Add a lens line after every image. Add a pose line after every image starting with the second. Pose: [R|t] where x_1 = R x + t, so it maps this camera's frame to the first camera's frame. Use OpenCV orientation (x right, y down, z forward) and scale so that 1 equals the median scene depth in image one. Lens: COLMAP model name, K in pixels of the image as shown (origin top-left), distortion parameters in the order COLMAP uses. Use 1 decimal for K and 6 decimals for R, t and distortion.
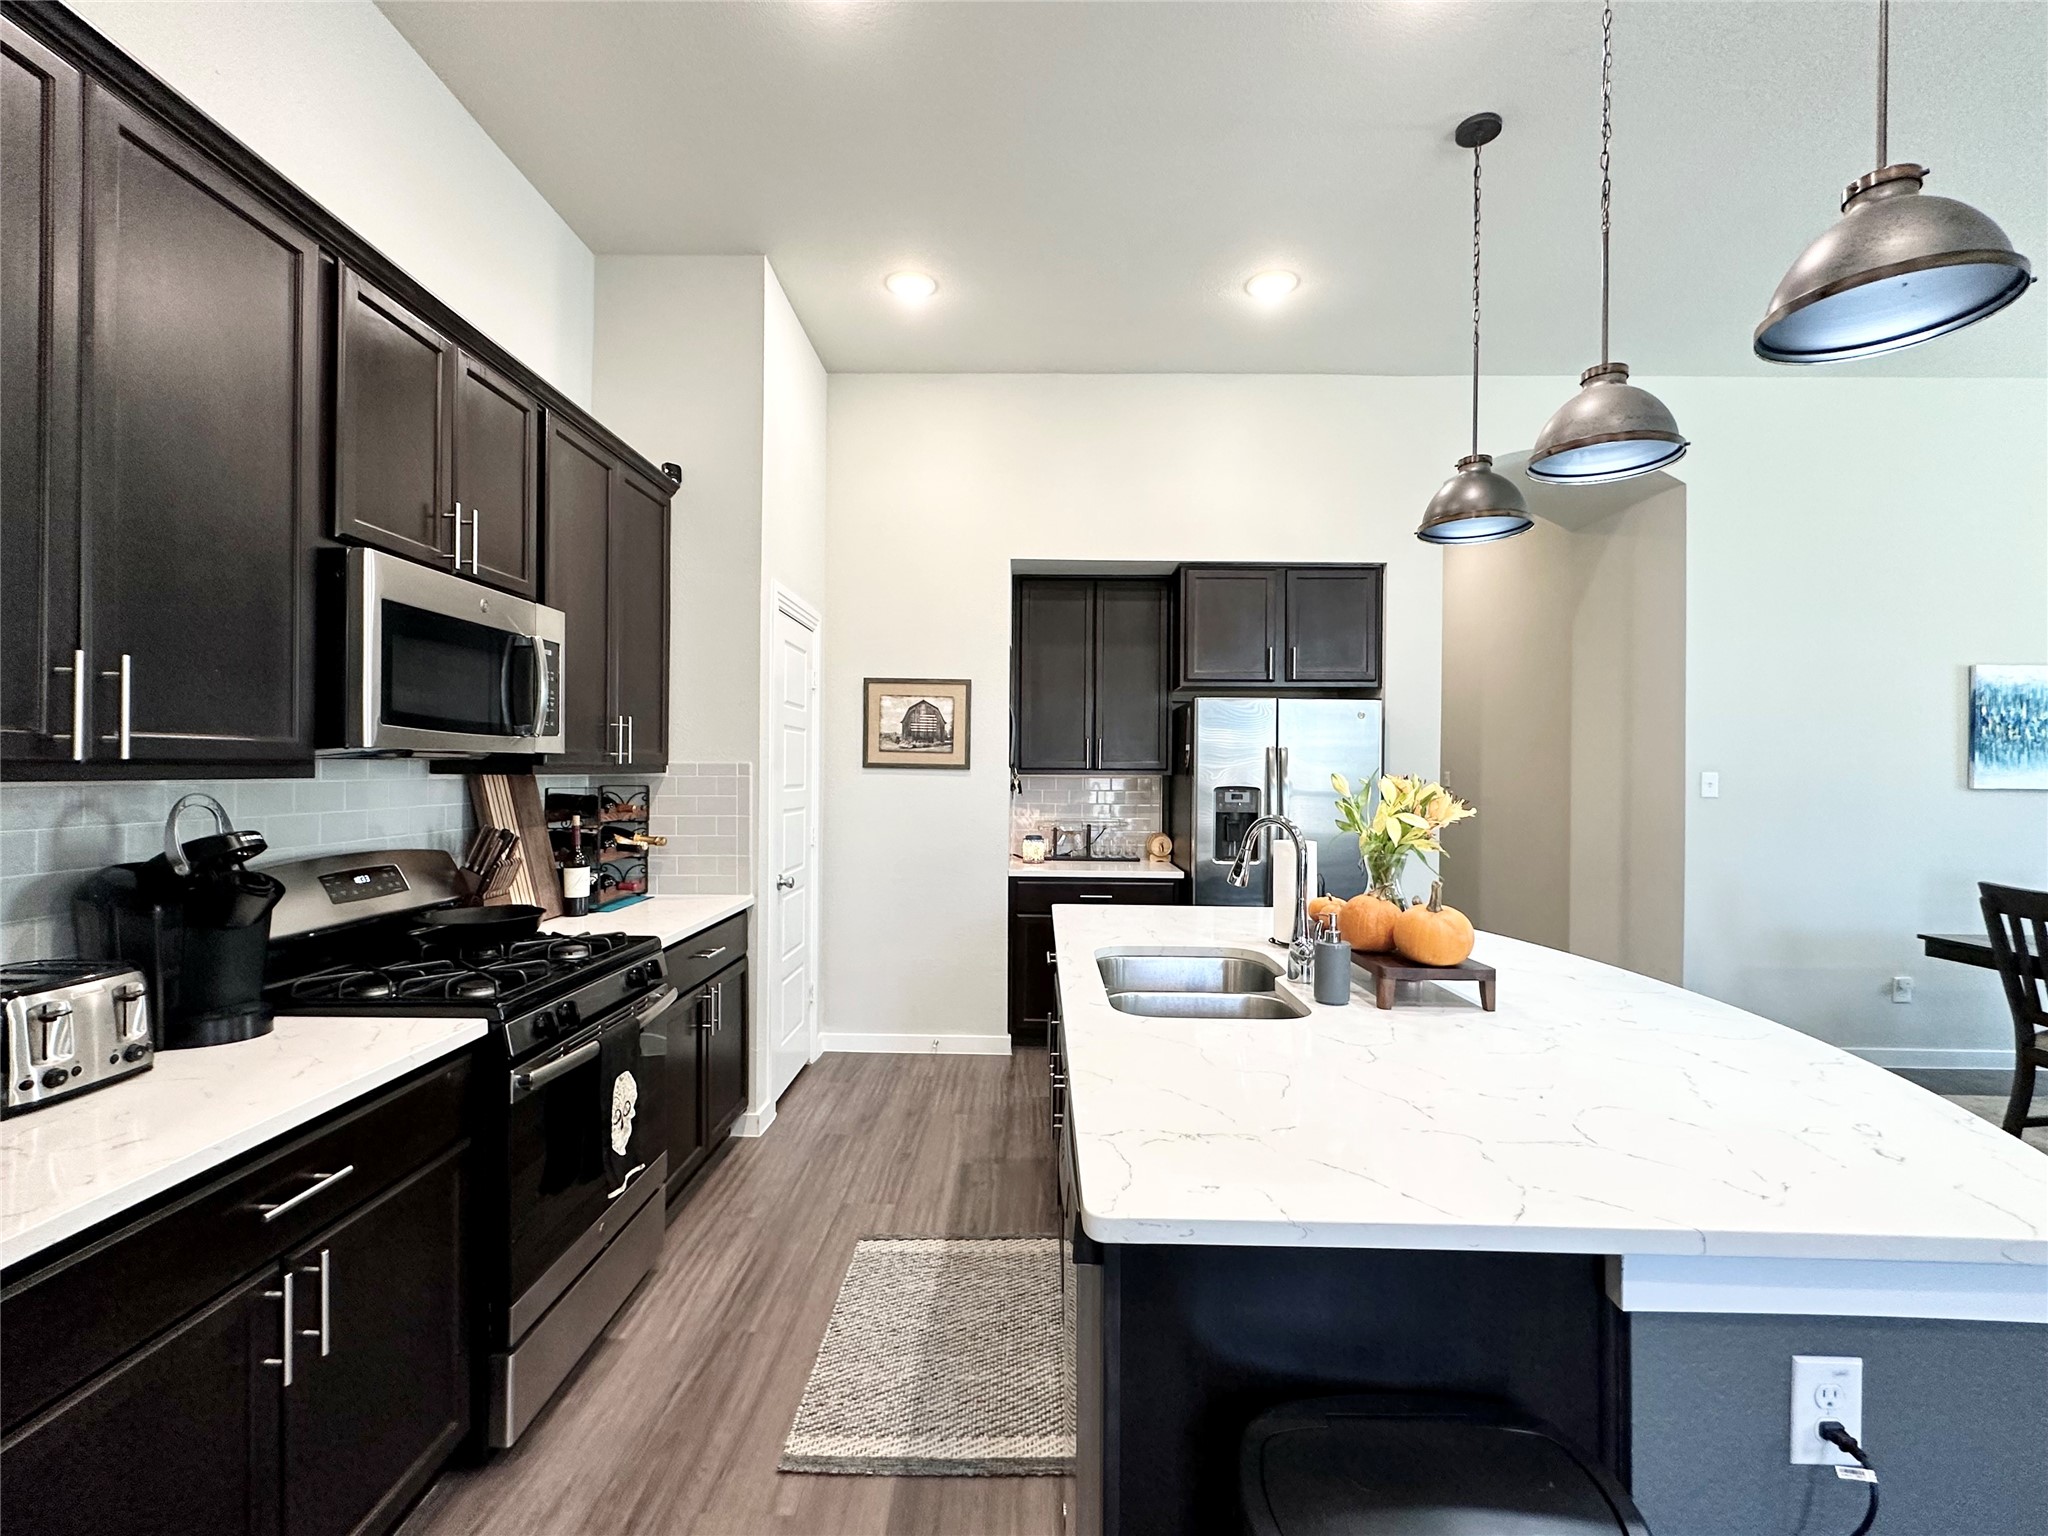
lens RADIAL K [[931.8, 0, 1015.0], [0, 931.8, 765.6], [0, 0, 1]] dist [-0.002029, 0.000284]
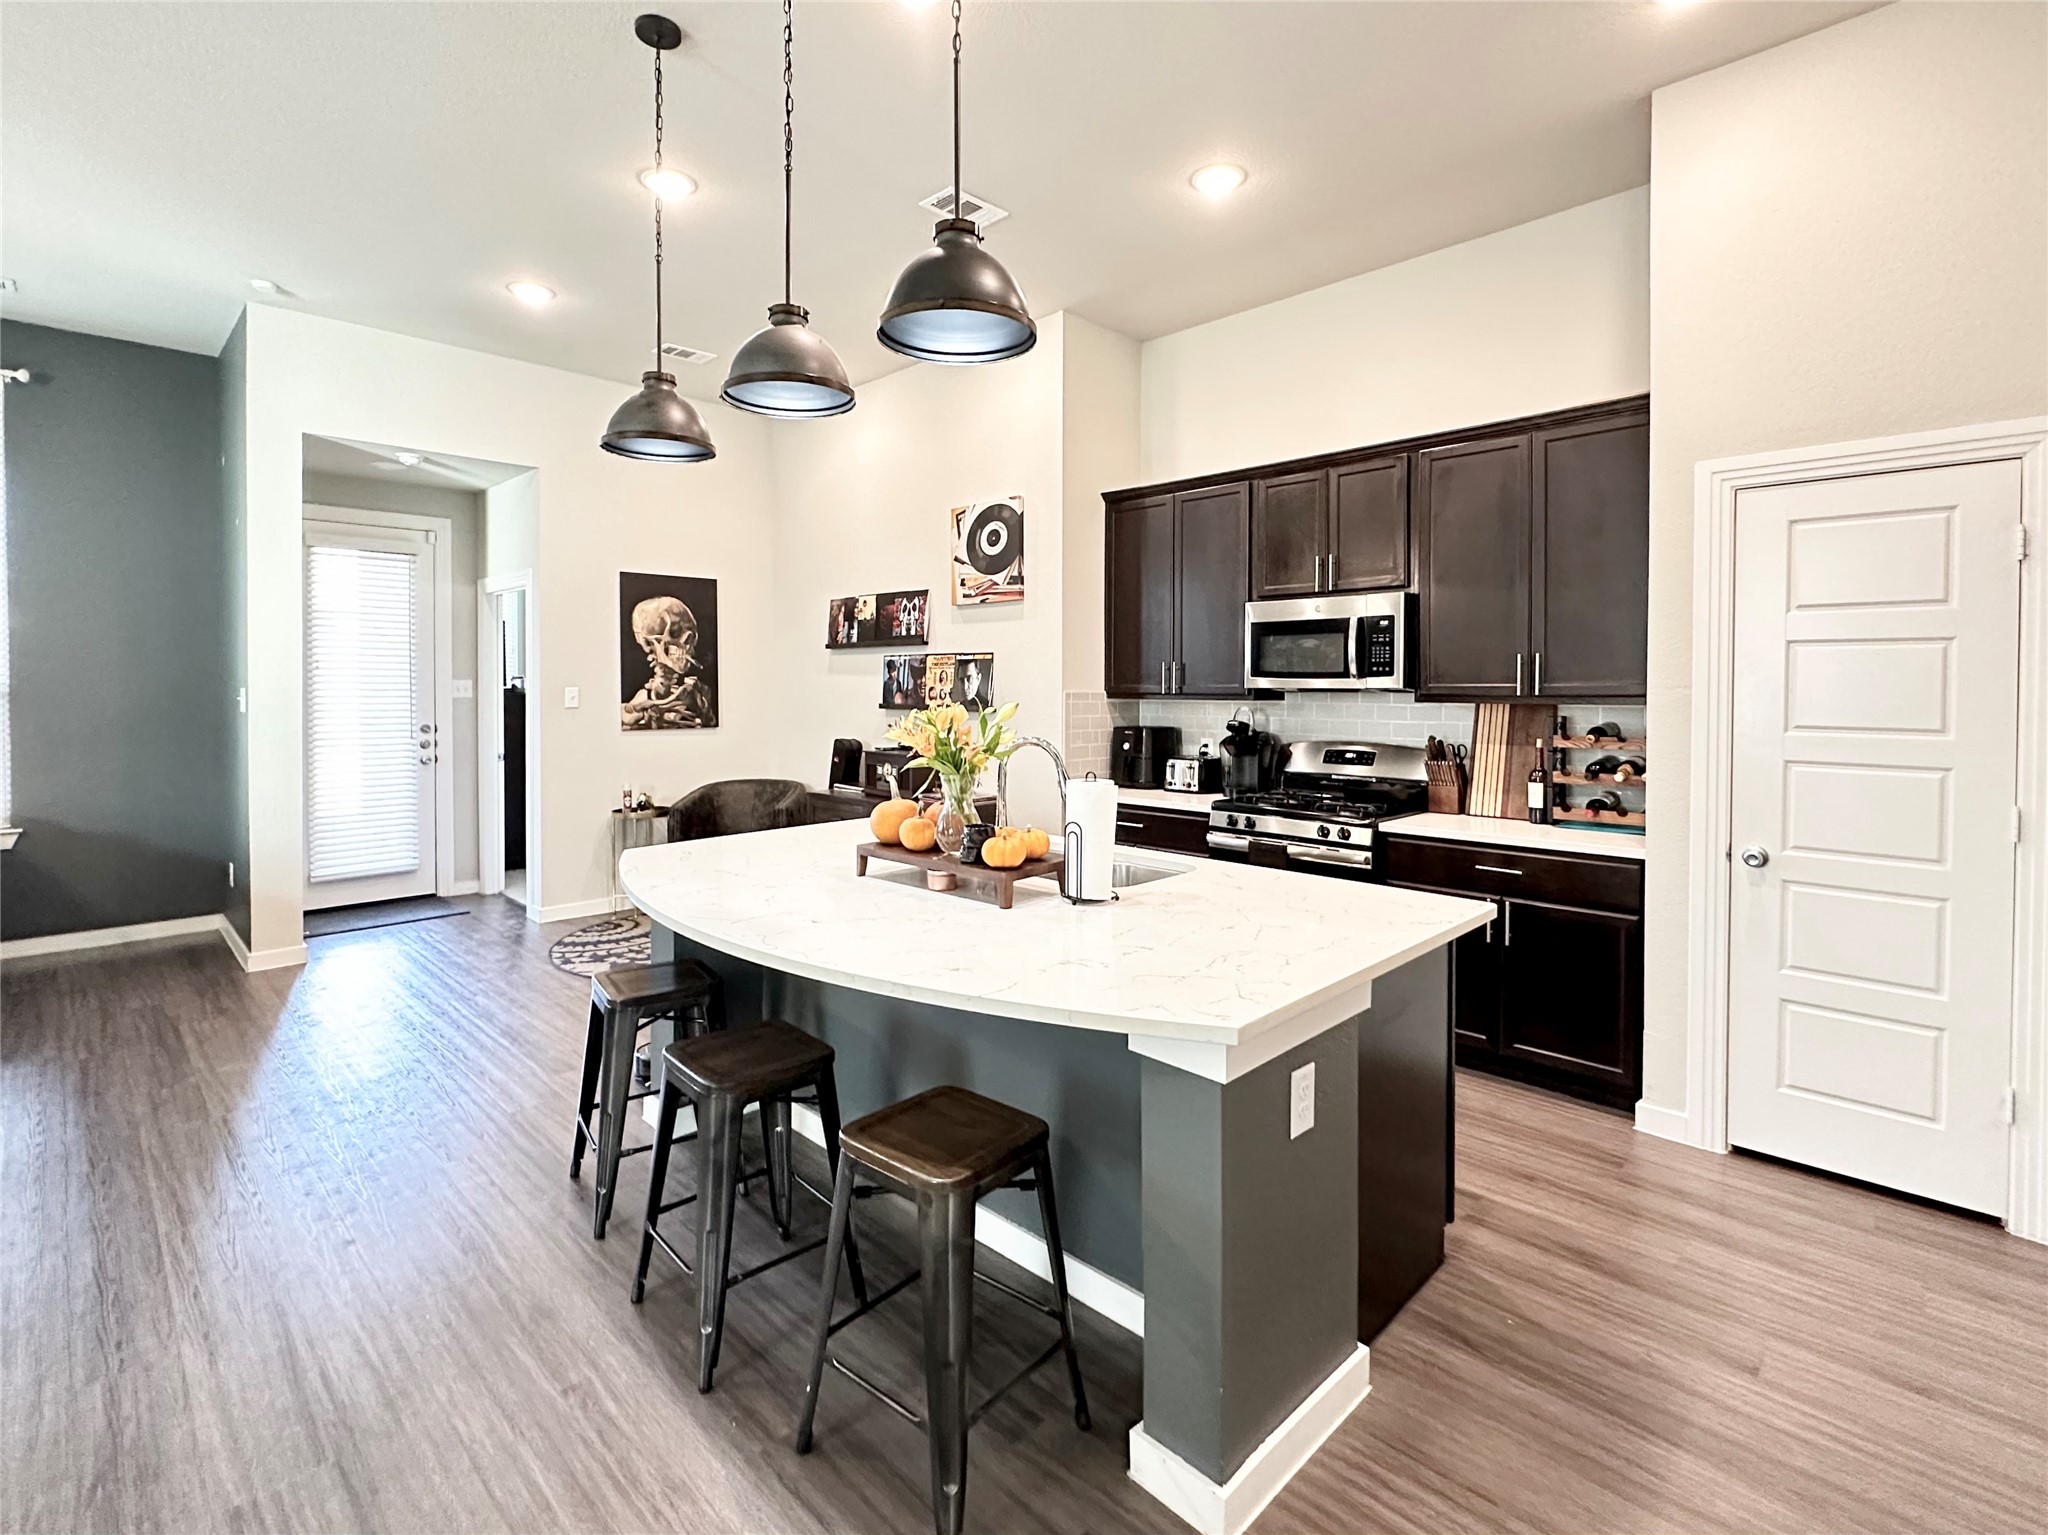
lens RADIAL K [[957.7, 0, 1022.2], [0, 957.7, 698.6], [0, 0, 1]] dist [0.000691, 0.000338]
pose [[-0.693392, 0.000533, -0.720560, 0.588599], [-0.005700, 0.999964, 0.006225, -0.000272], [0.720538, 0.008424, -0.693364, 0.938819]]
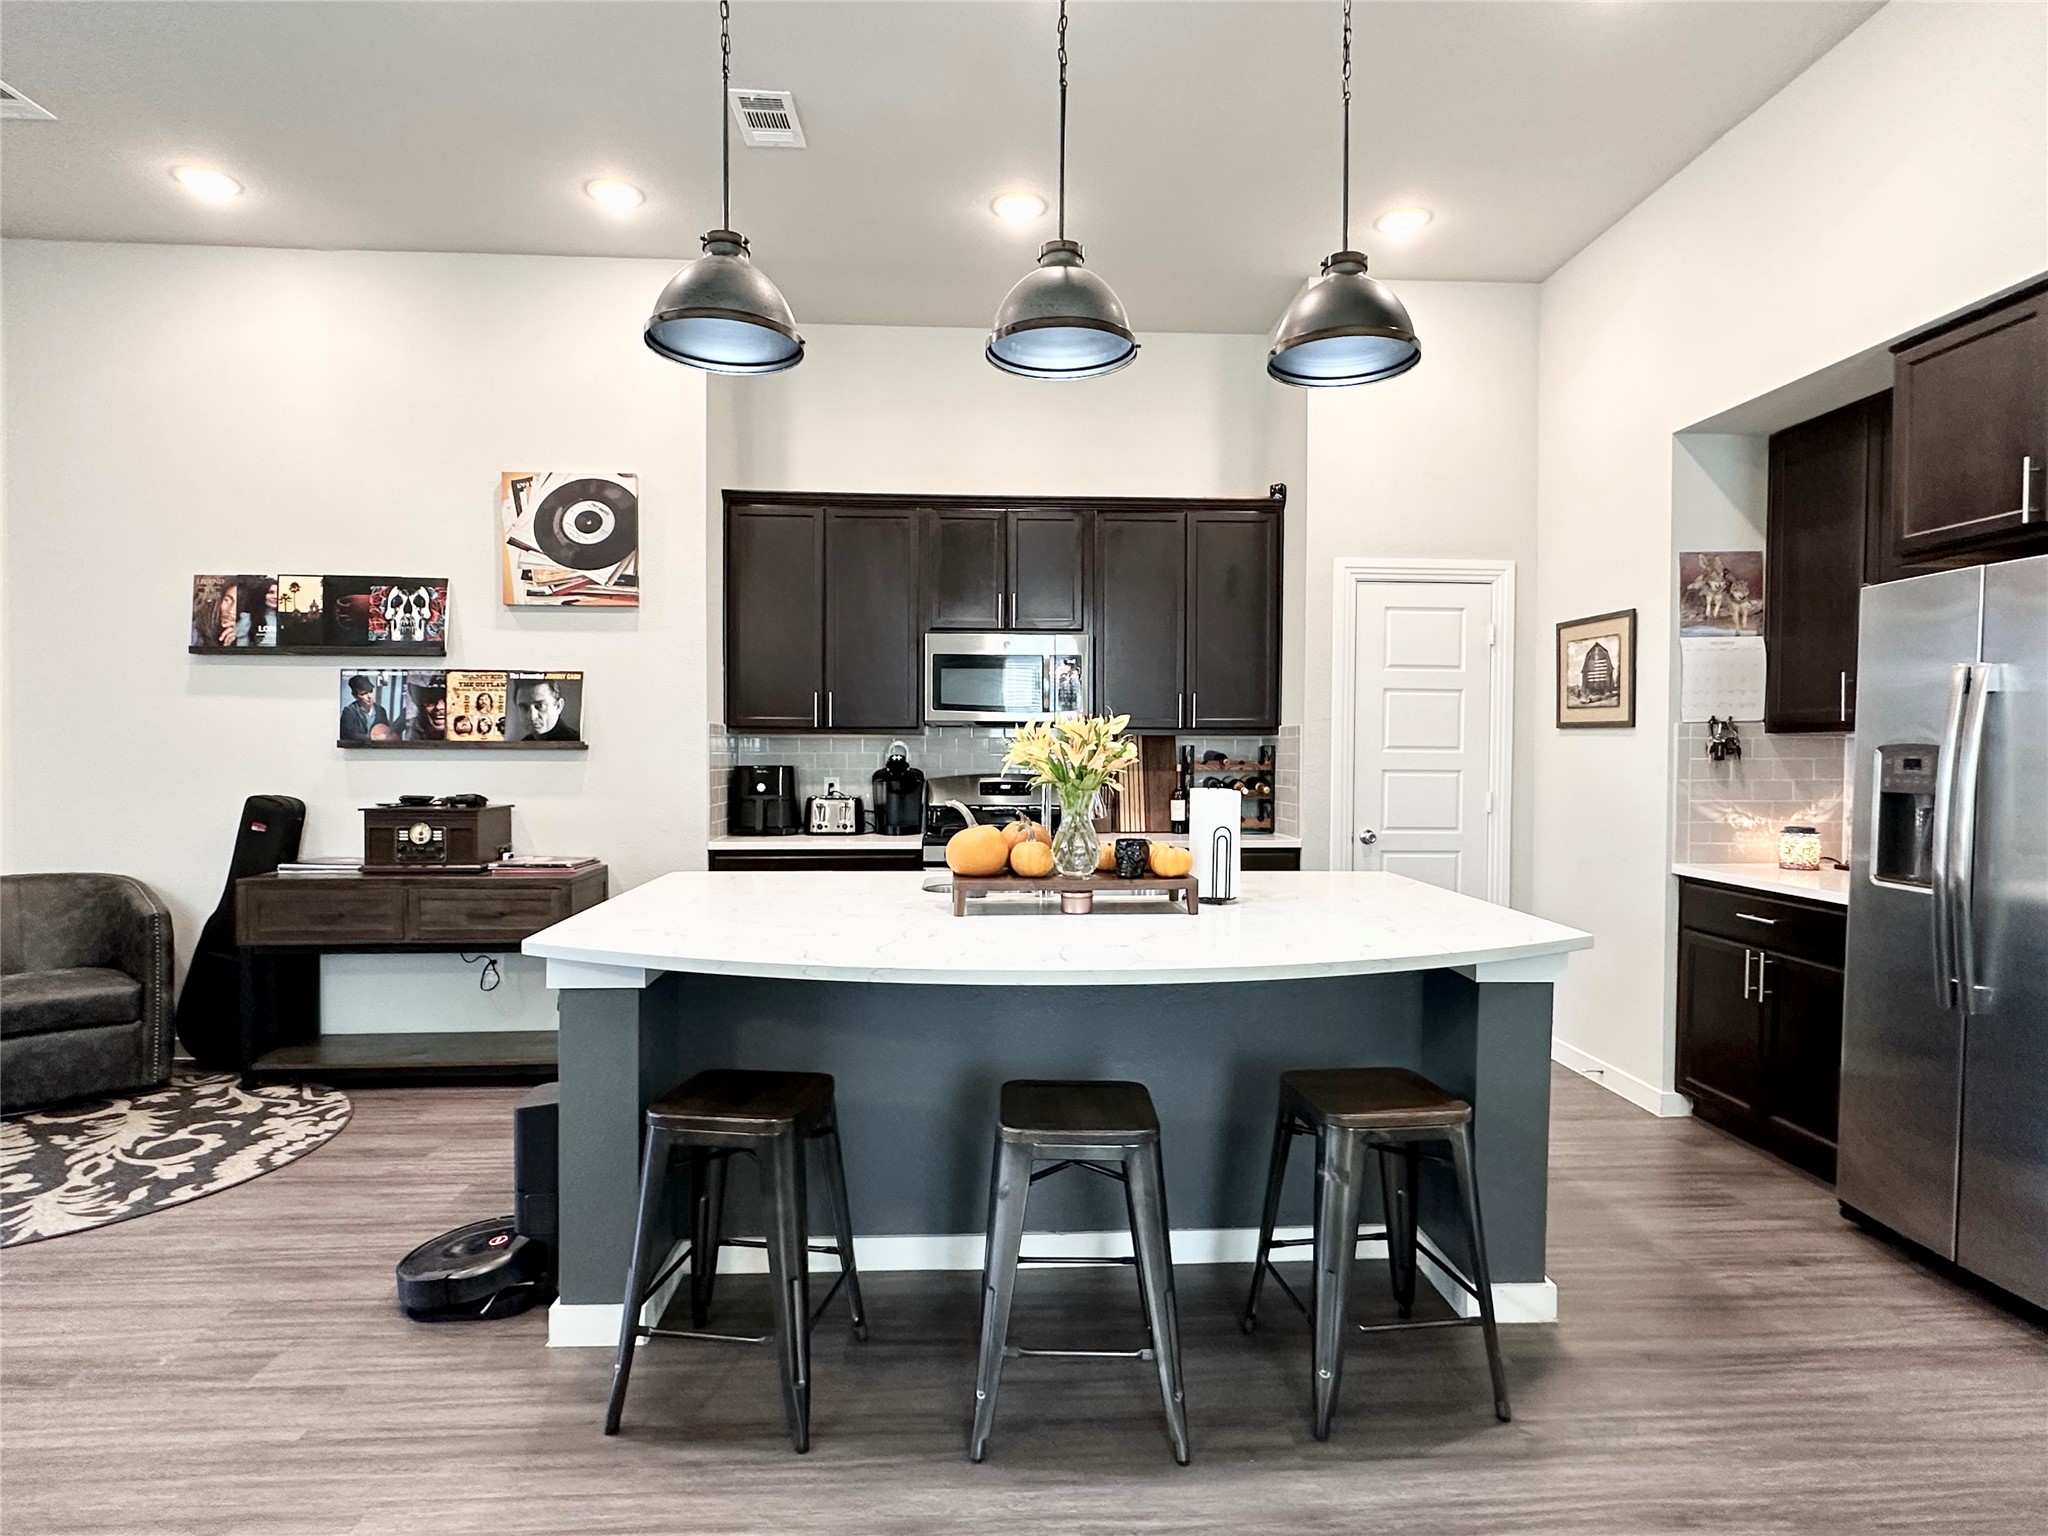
lens RADIAL K [[1078.5, 0, 1009.4], [0, 1078.5, 774.9], [0, 0, 1]] dist [0.002989, 0.000189]
pose [[0.062446, 0.017513, -0.997895, 0.807278], [-0.002076, 0.999846, 0.017417, 0.029268], [0.998046, 0.000984, 0.062472, 0.434773]]
